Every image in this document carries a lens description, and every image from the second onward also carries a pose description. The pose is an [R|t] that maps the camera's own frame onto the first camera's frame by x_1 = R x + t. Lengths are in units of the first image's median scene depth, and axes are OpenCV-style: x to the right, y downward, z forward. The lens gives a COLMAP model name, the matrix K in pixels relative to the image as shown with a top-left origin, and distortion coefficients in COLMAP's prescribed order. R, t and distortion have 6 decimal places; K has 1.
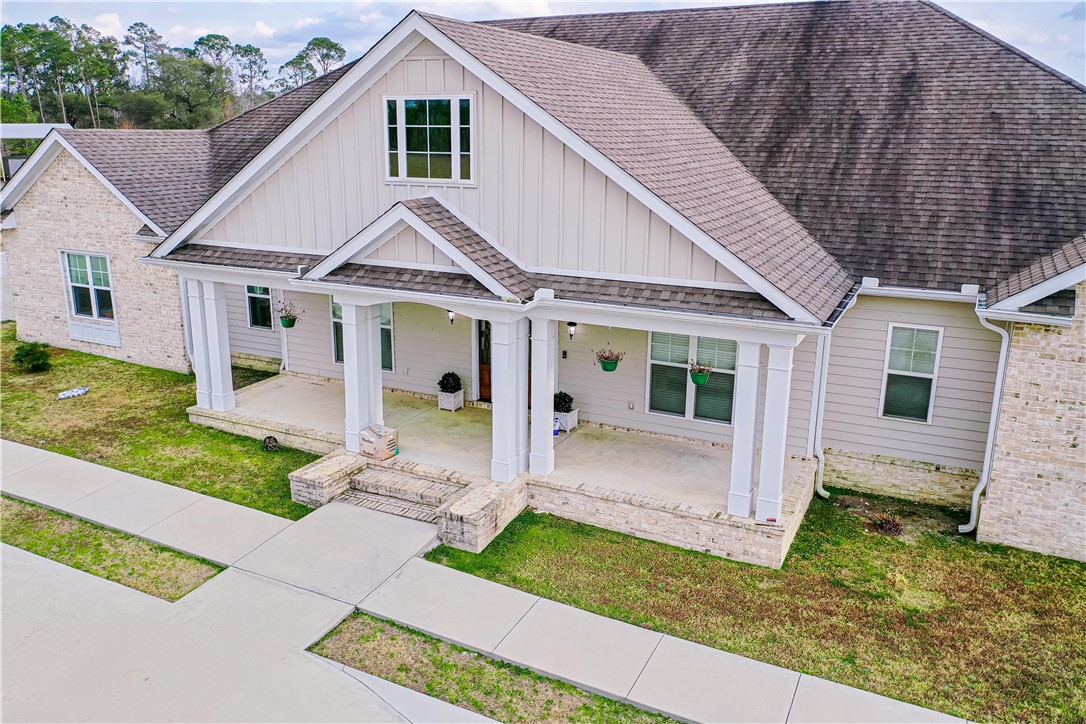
lens RADIAL K [[849.1, 0, 538.8], [0, 849.1, 347.7], [0, 0, 1]] dist [0.012826, 0.002870]
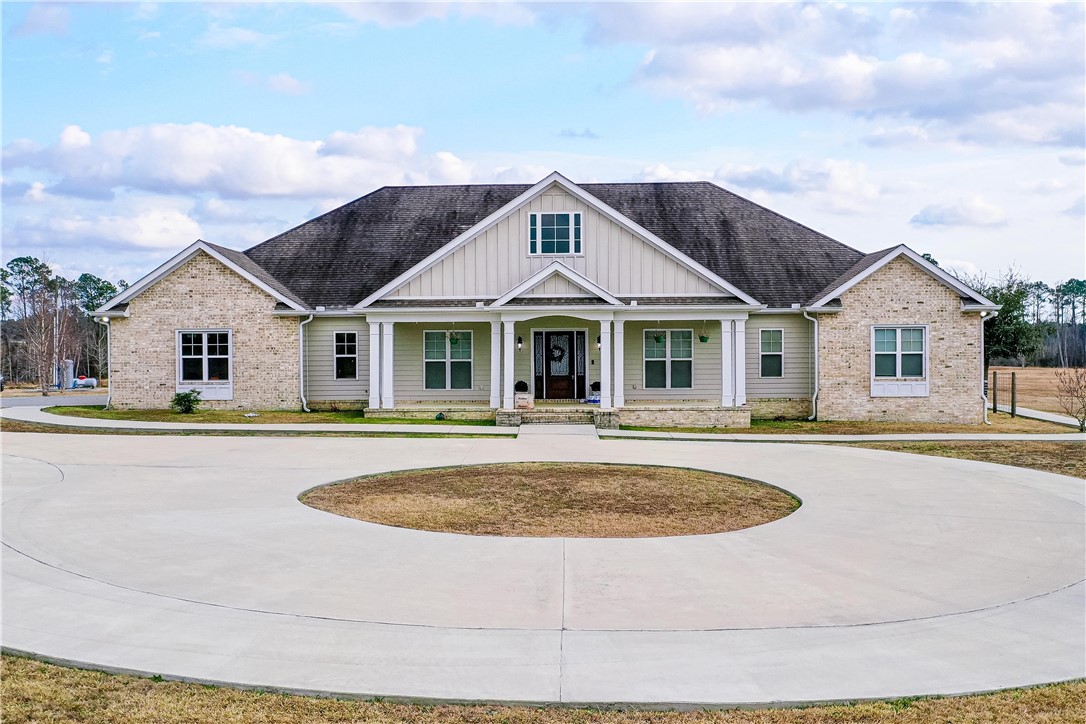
lens RADIAL K [[1071.6, 0, 542.5], [0, 1071.6, 344.4], [0, 0, 1]] dist [0.014699, 0.004266]
pose [[0.907068, -0.012405, 0.420802, -1.158993], [0.117238, 0.967467, -0.224194, 0.531865], [-0.404331, 0.252693, 0.879012, -1.050859]]
